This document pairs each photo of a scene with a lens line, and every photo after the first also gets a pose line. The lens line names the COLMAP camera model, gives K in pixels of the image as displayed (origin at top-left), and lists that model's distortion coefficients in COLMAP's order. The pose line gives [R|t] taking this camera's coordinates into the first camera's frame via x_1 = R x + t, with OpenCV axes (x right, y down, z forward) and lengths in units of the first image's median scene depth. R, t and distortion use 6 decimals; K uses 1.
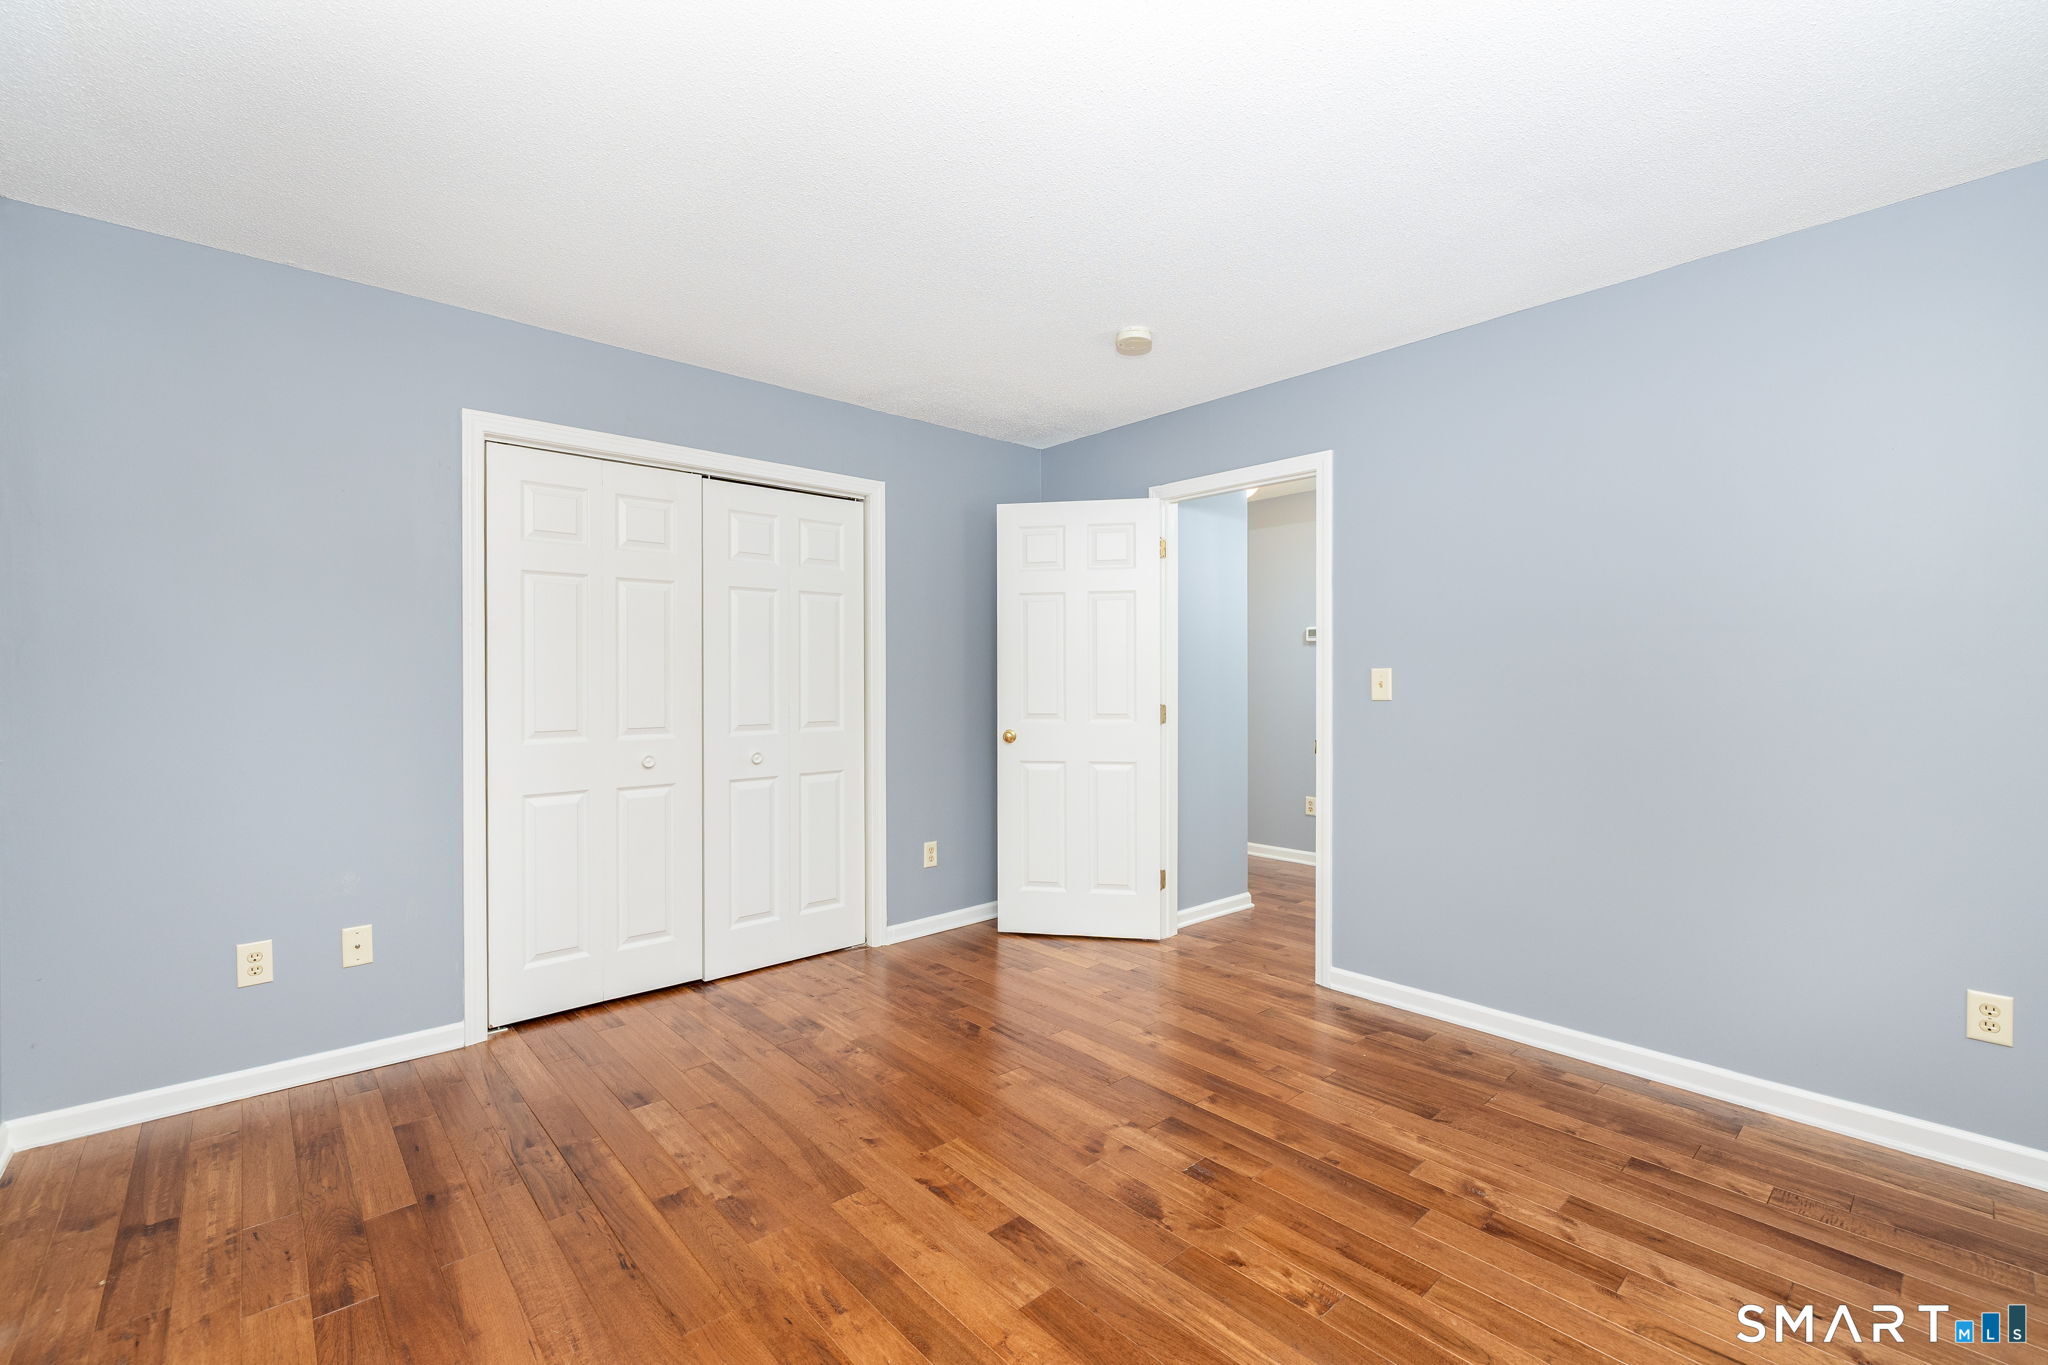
lens RADIAL K [[878.9, 0, 1017.3], [0, 878.9, 678.1], [0, 0, 1]] dist [-0.000332, 0.000010]
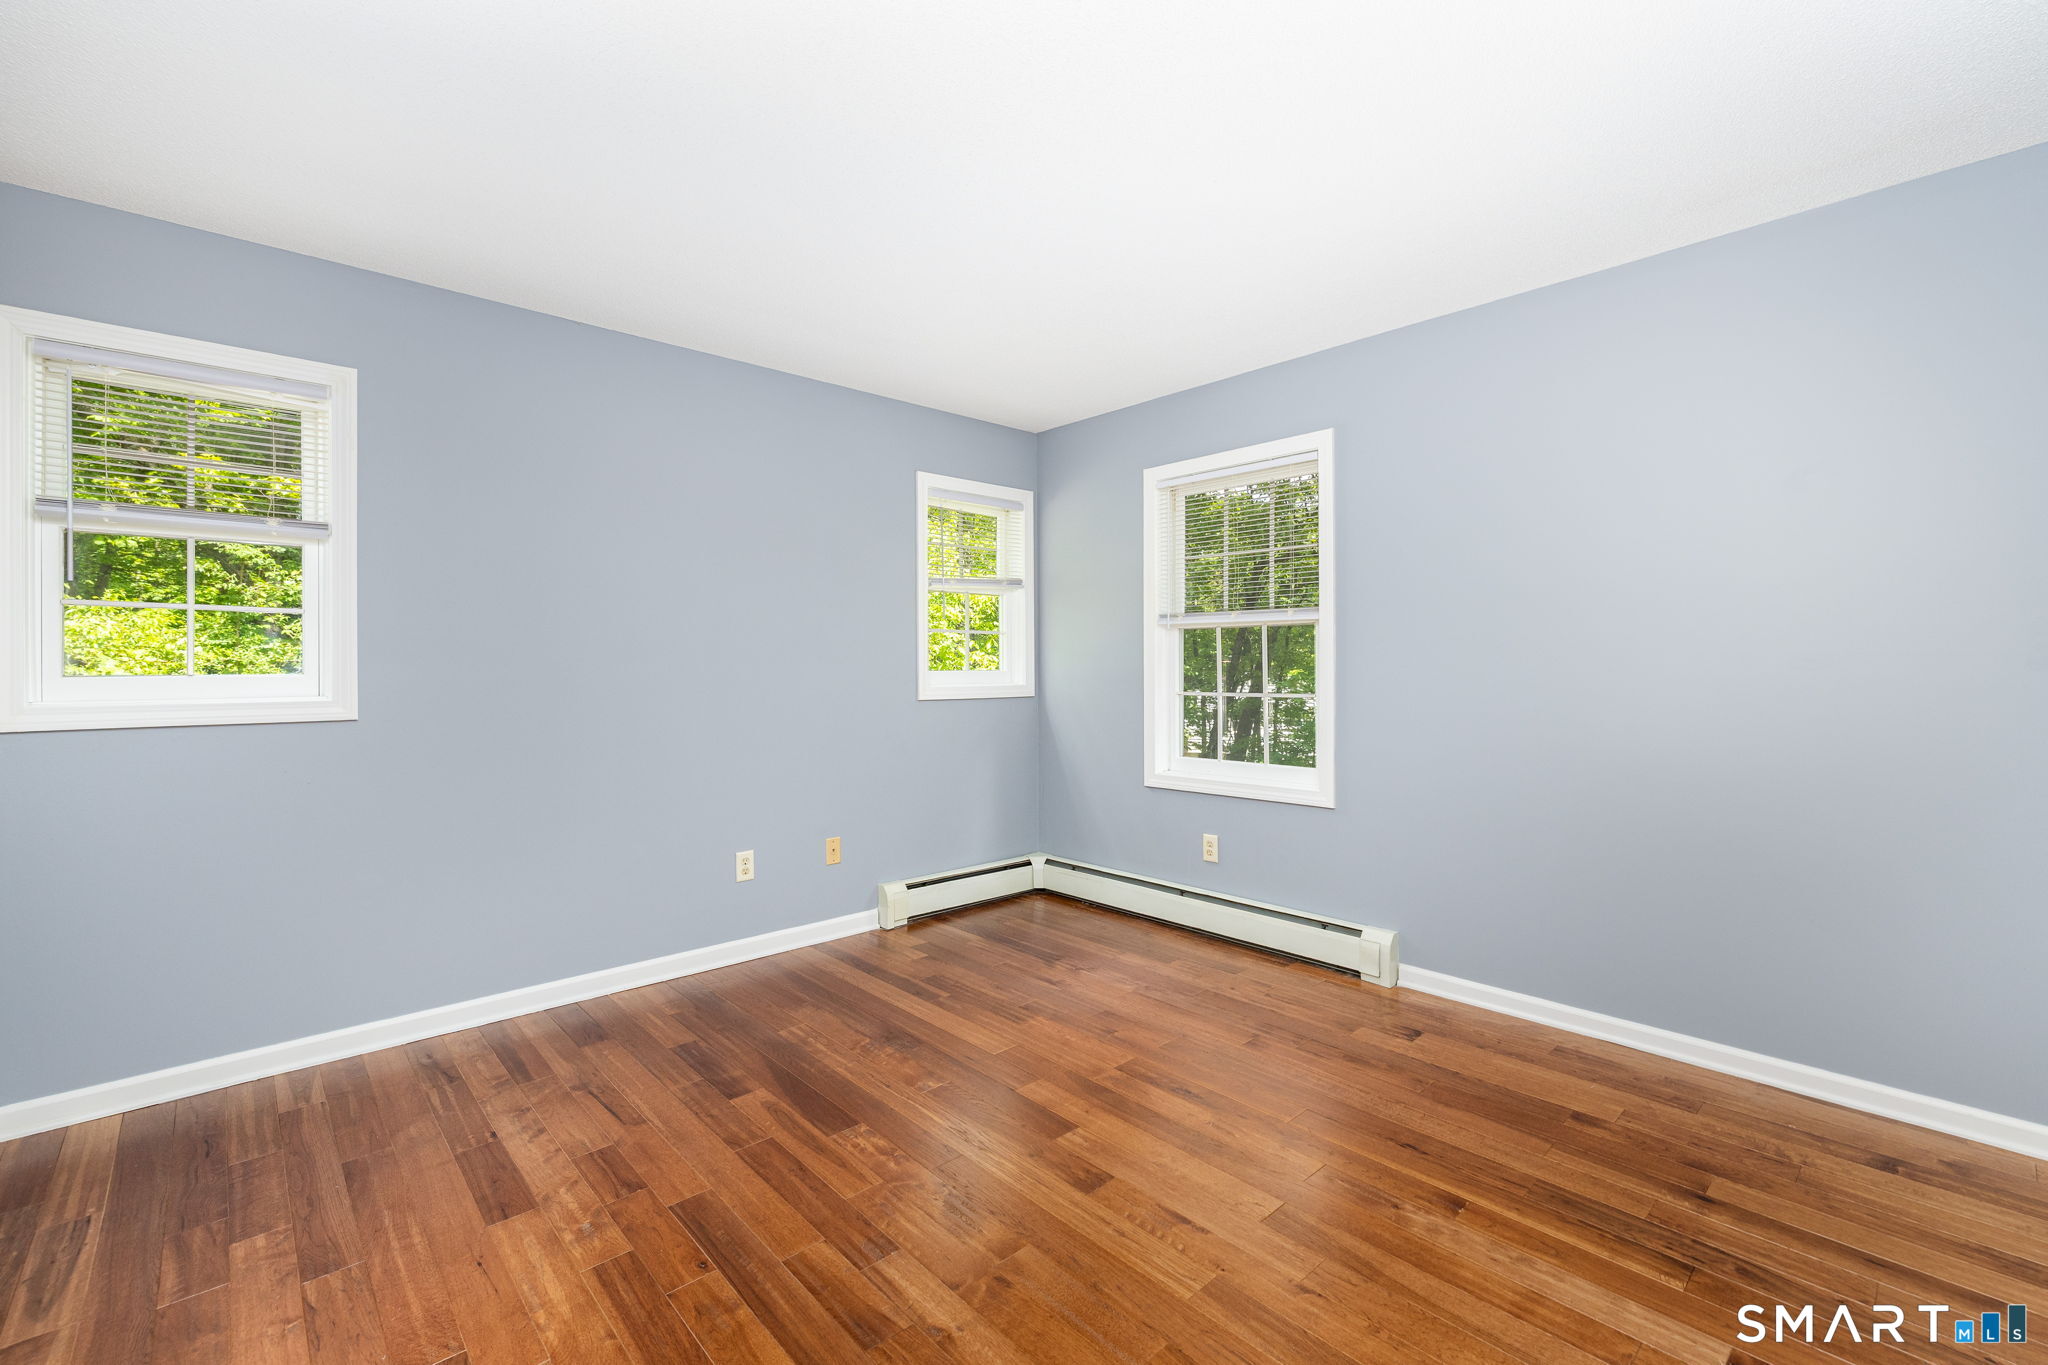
lens RADIAL K [[878.9, 0, 1013.7], [0, 878.9, 682.2], [0, 0, 1]] dist [-0.000332, 0.000010]
pose [[-0.999969, 0.001674, 0.007692, 0.078403], [0.001782, 0.999901, 0.013974, 0.011974], [-0.007668, 0.013987, -0.999873, 1.994351]]
